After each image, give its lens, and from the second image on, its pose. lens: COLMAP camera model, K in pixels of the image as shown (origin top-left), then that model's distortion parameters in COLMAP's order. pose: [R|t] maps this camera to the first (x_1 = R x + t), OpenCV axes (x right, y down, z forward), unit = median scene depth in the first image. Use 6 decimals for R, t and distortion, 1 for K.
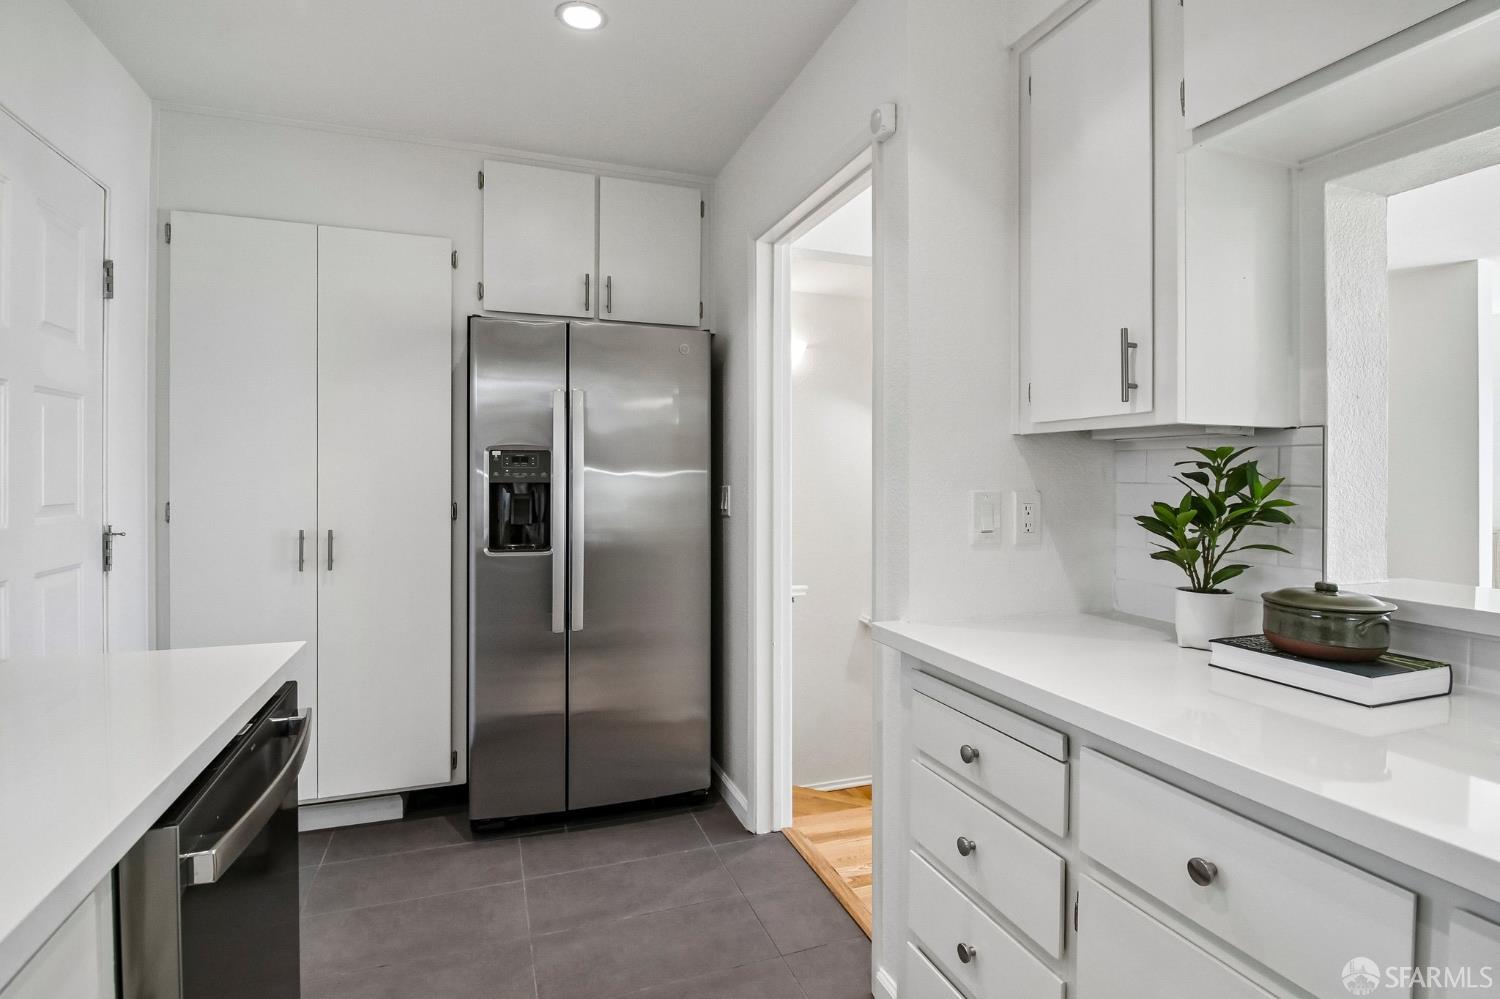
lens RADIAL K [[747.6, 0, 750.9], [0, 747.6, 476.3], [0, 0, 1]] dist [0.001142, -0.008729]
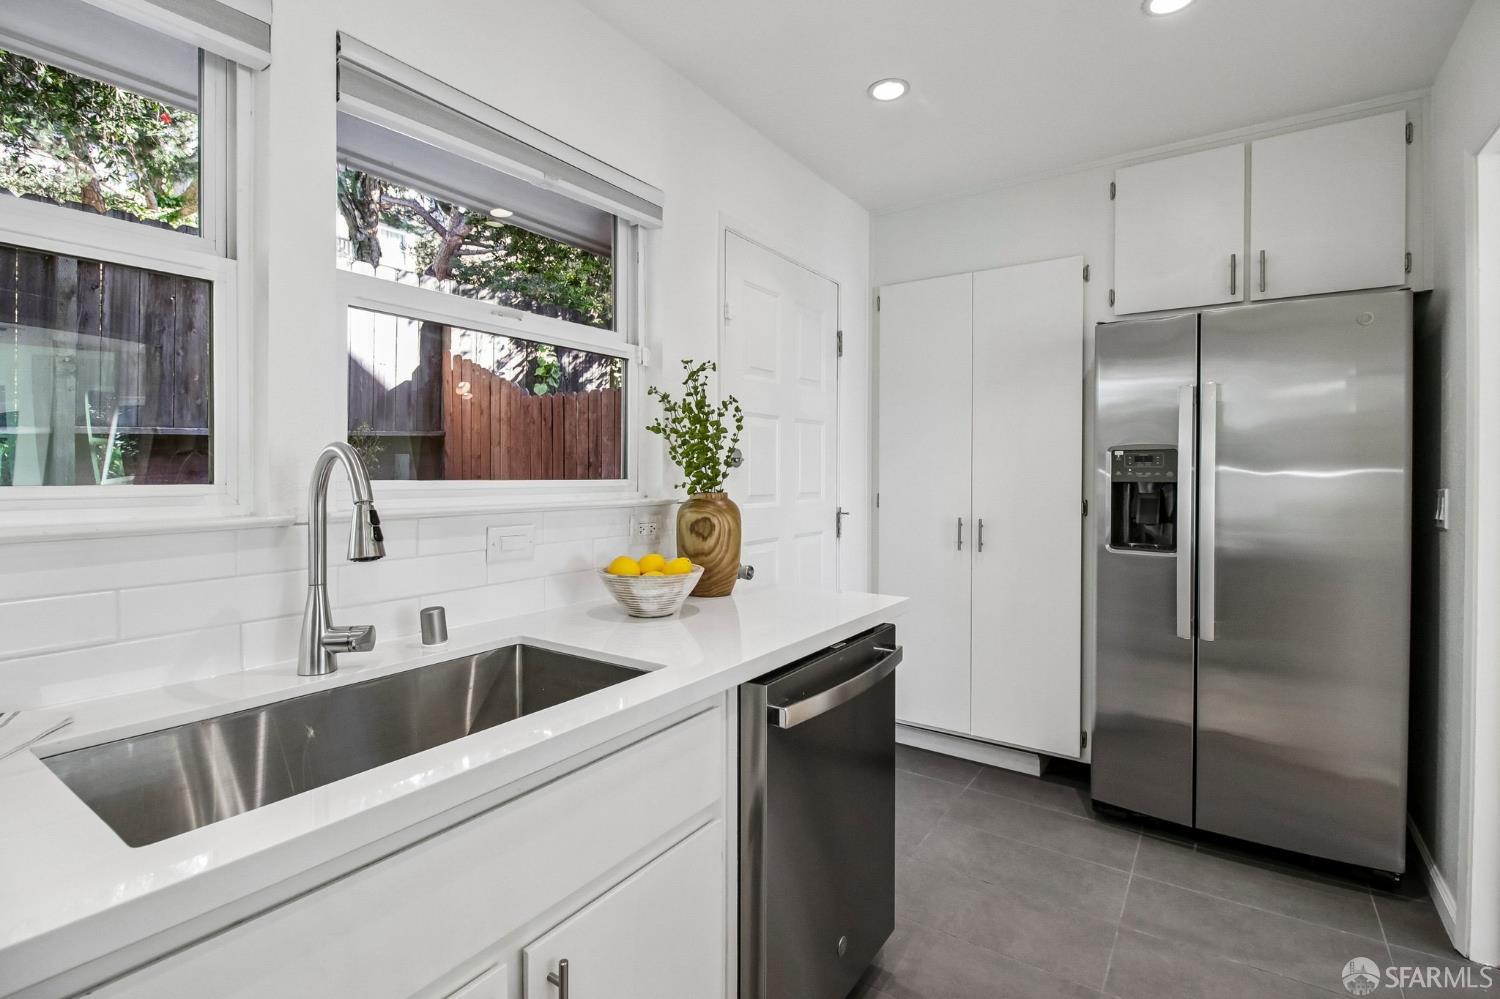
lens RADIAL K [[694.4, 0, 736.8], [0, 694.4, 477.7], [0, 0, 1]] dist [-0.000200, -0.006210]
pose [[0.577556, 0.005004, -0.816336, 0.133996], [-0.003192, 0.999987, 0.003872, 0.000935], [0.816345, 0.000369, 0.577565, 0.016887]]
